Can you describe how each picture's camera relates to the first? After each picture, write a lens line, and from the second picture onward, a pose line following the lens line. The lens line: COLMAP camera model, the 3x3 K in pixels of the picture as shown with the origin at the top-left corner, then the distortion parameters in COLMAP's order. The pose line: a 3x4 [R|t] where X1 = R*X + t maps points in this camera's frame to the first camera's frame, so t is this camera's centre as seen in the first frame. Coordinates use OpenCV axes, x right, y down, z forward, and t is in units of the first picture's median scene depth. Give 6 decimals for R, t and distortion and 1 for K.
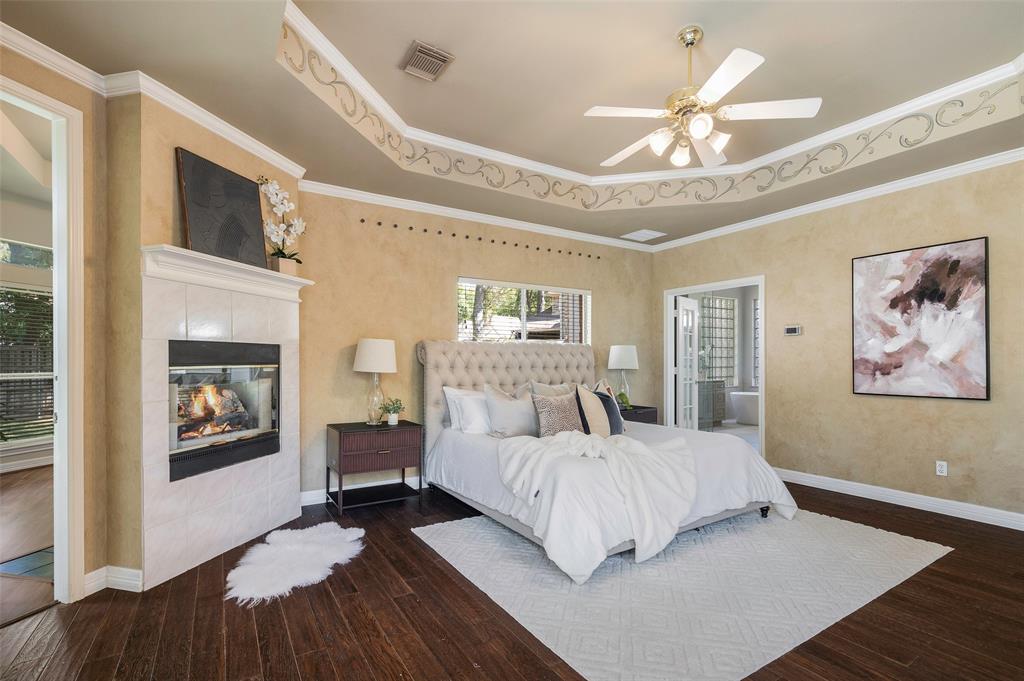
lens RADIAL K [[476.6, 0, 513.6], [0, 476.6, 363.3], [0, 0, 1]] dist [0.002879, 0.000313]
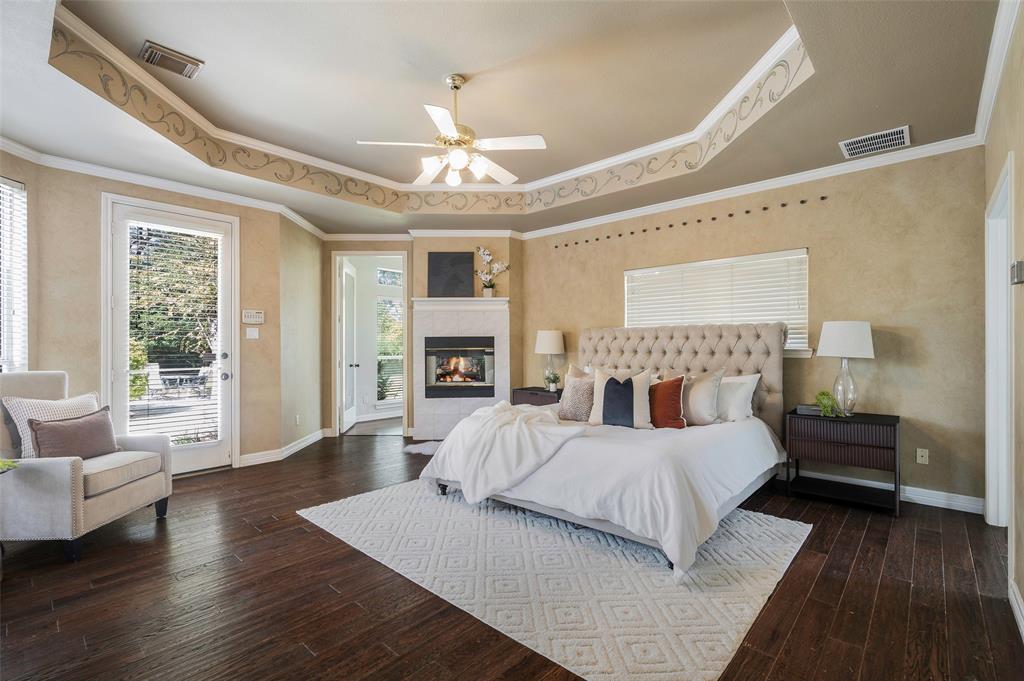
lens RADIAL K [[452.6, 0, 516.3], [0, 452.6, 350.4], [0, 0, 1]] dist [0.002757, 0.000336]
pose [[0.271408, 0.011652, -0.962394, 1.108876], [-0.001062, 0.999930, 0.011807, -0.007203], [0.962464, -0.002182, 0.271402, 0.602955]]
